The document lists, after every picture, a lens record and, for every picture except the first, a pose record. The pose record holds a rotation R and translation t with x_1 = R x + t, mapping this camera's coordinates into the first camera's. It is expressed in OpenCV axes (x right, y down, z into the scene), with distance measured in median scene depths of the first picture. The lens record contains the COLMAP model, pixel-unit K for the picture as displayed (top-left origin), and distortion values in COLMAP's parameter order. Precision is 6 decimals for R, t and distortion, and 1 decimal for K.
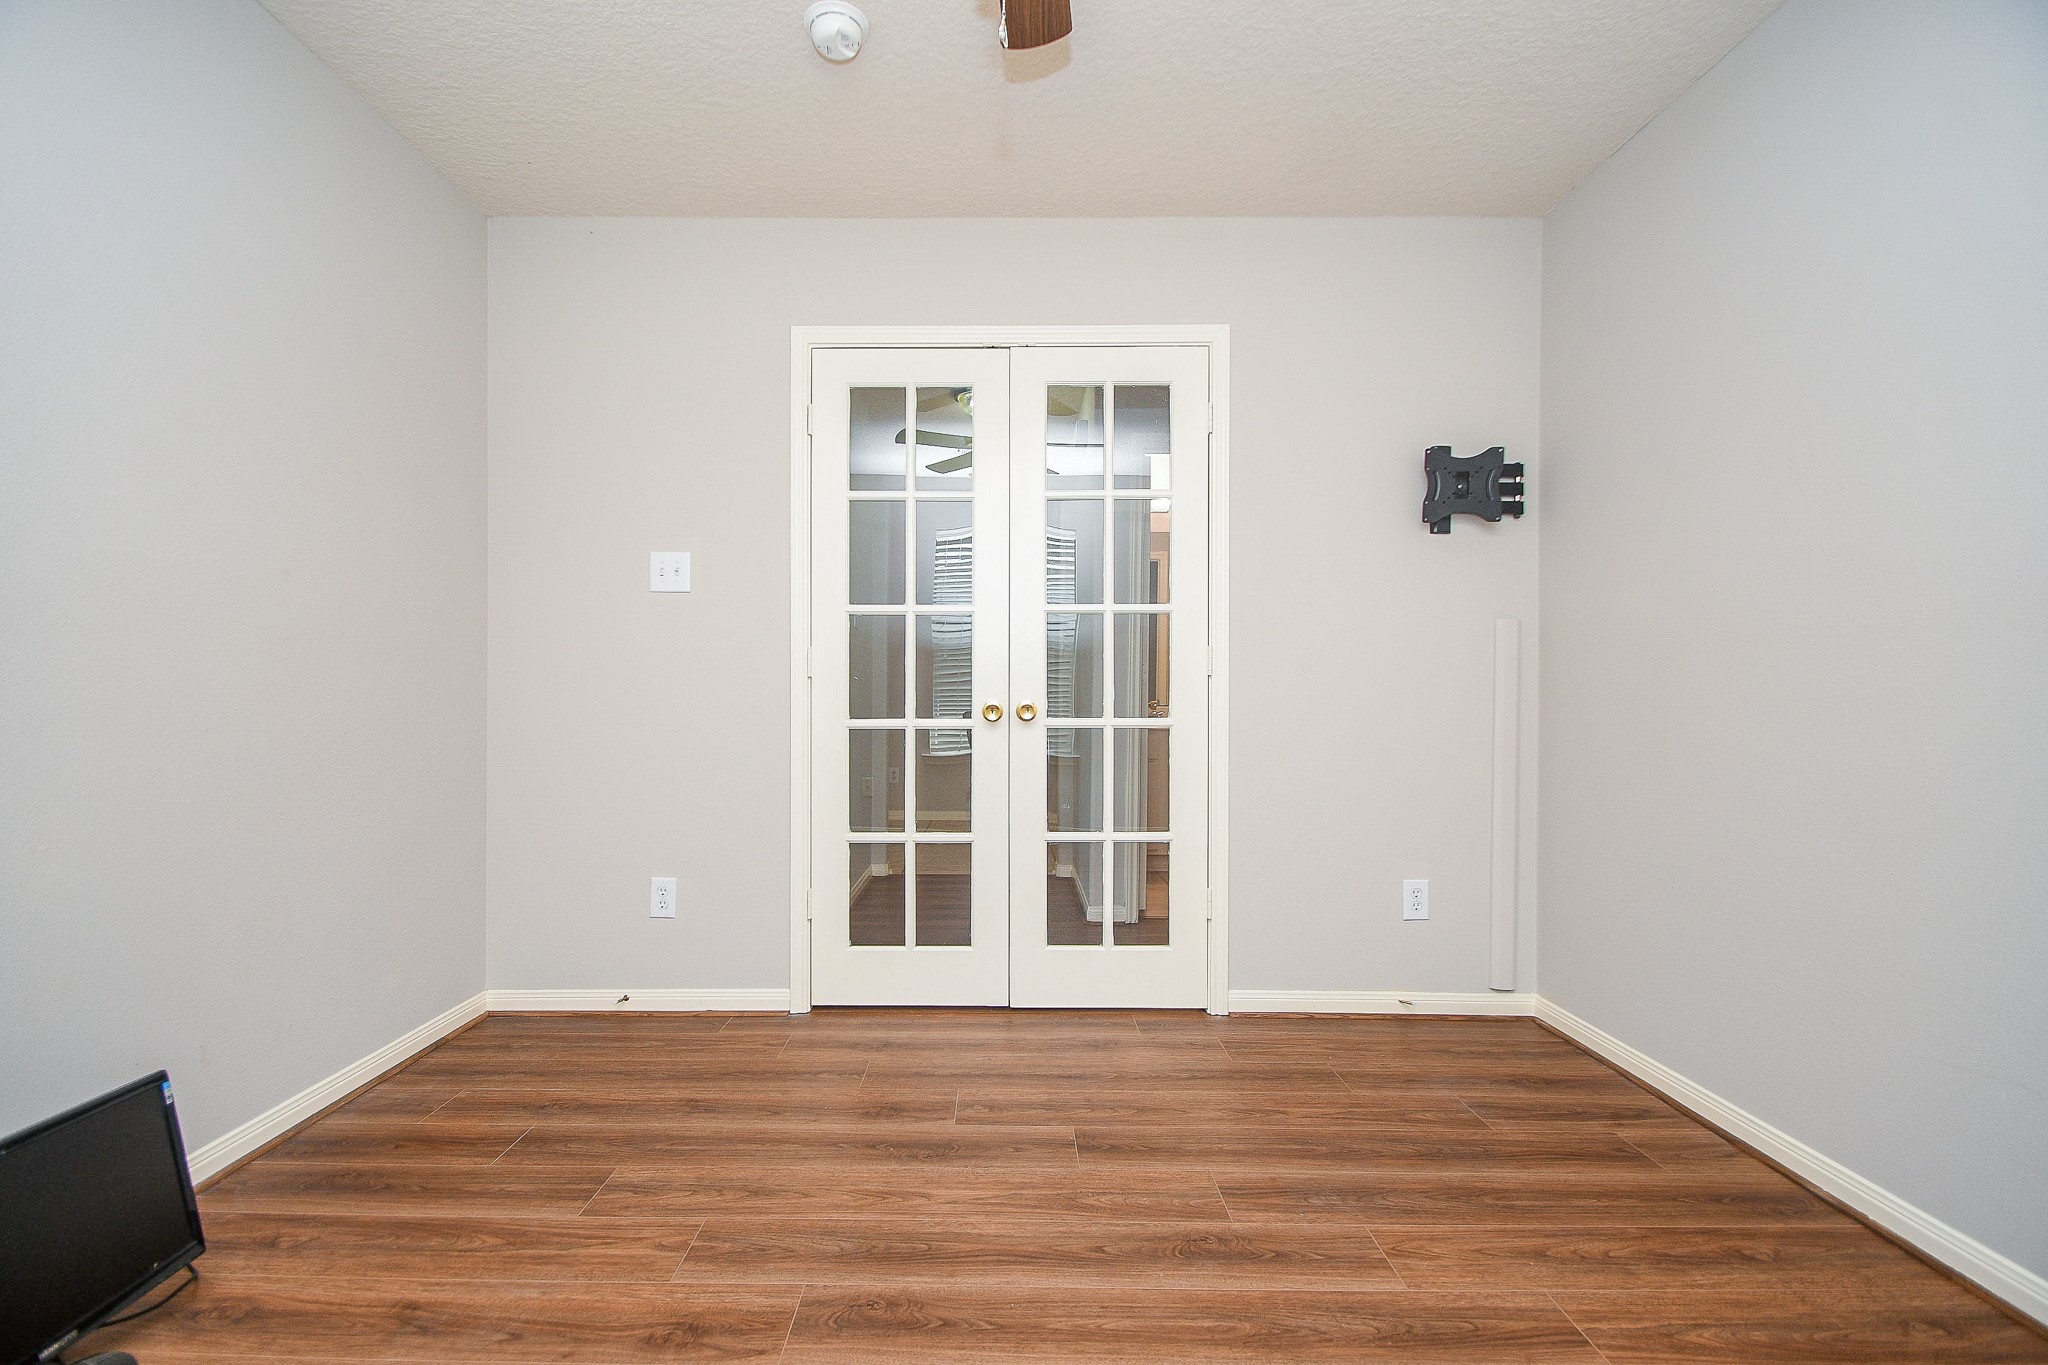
lens RADIAL K [[929.2, 0, 1017.9], [0, 929.2, 661.1], [0, 0, 1]] dist [-0.003082, -0.005354]
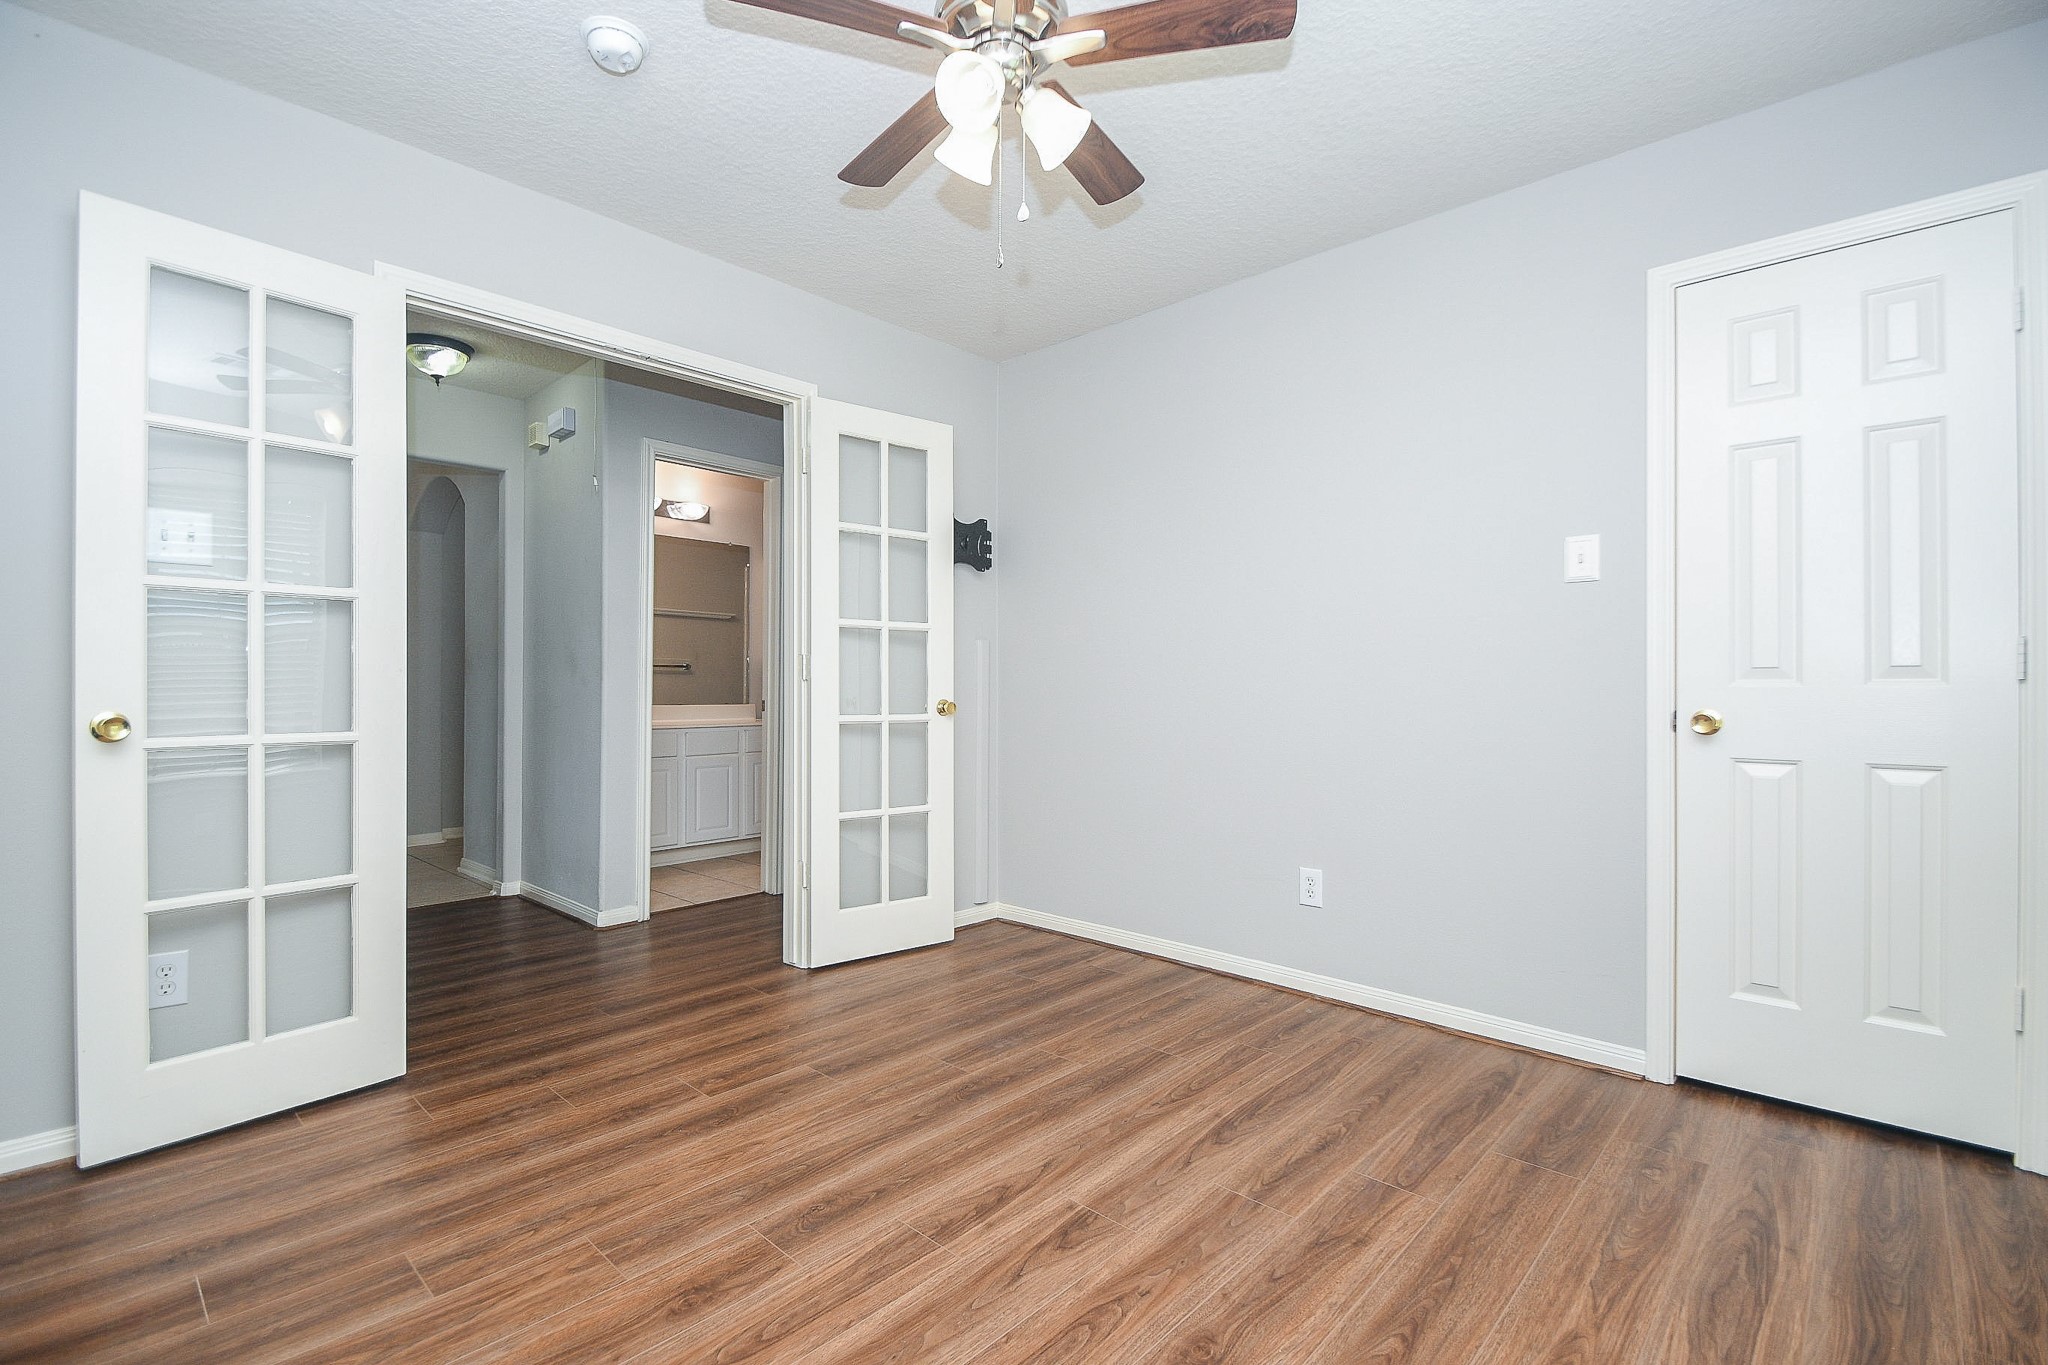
lens RADIAL K [[929.2, 0, 1035.1], [0, 929.2, 684.3], [0, 0, 1]] dist [-0.003082, -0.005354]
pose [[0.676081, -0.009392, 0.736768, -0.702435], [-0.013223, 0.999603, 0.024876, -0.025395], [-0.736709, -0.026560, 0.675688, -0.017690]]
